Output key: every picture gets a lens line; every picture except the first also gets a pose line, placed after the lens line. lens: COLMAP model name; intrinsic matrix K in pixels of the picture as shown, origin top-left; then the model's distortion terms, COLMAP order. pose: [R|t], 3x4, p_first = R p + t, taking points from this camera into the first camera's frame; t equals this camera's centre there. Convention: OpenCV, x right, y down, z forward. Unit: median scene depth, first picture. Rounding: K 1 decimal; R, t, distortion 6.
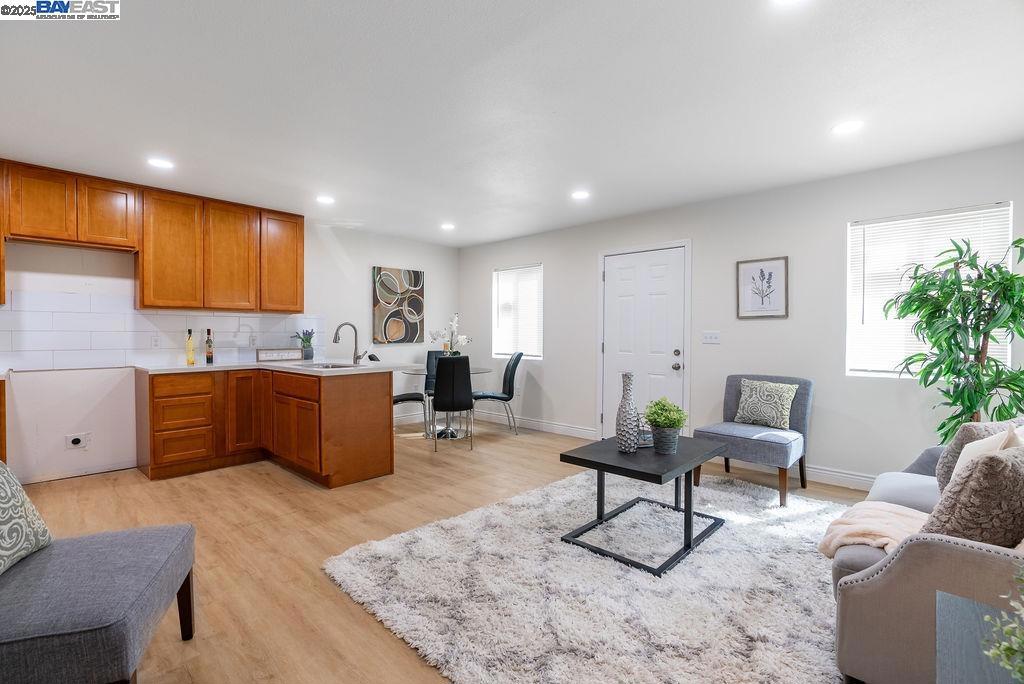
lens RADIAL K [[461.9, 0, 511.1], [0, 461.9, 340.5], [0, 0, 1]] dist [-0.003864, 0.000012]
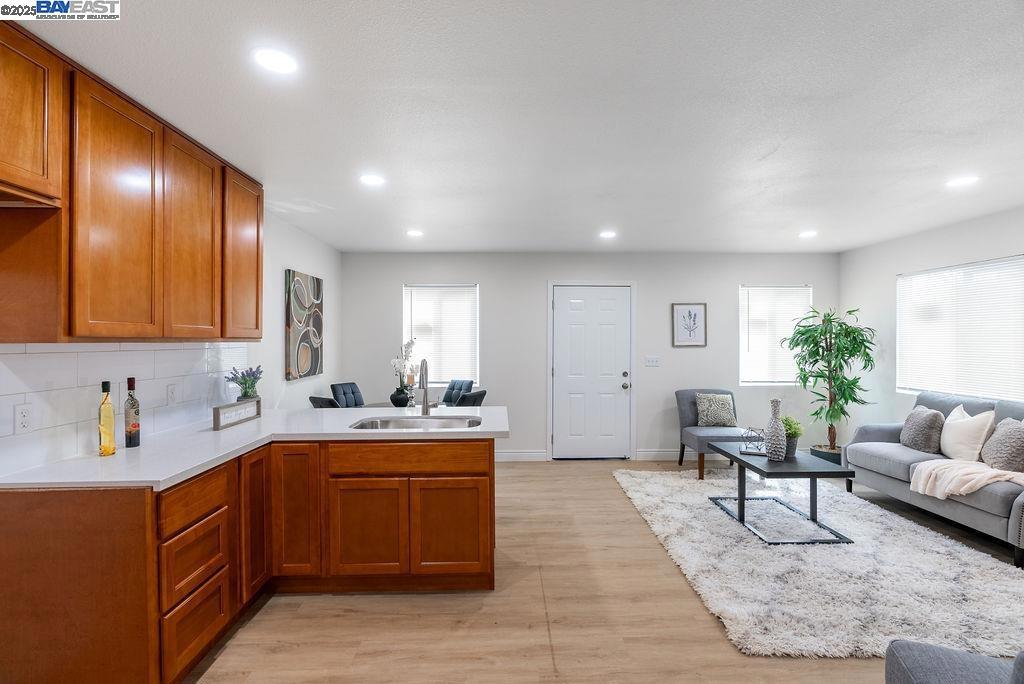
lens RADIAL K [[461.9, 0, 511.1], [0, 461.9, 340.5], [0, 0, 1]] dist [-0.003864, 0.000012]
pose [[0.716939, -0.002722, 0.697131, -0.759165], [0.013131, 0.999868, -0.009599, -0.059079], [-0.697013, 0.016036, 0.716880, 0.381296]]
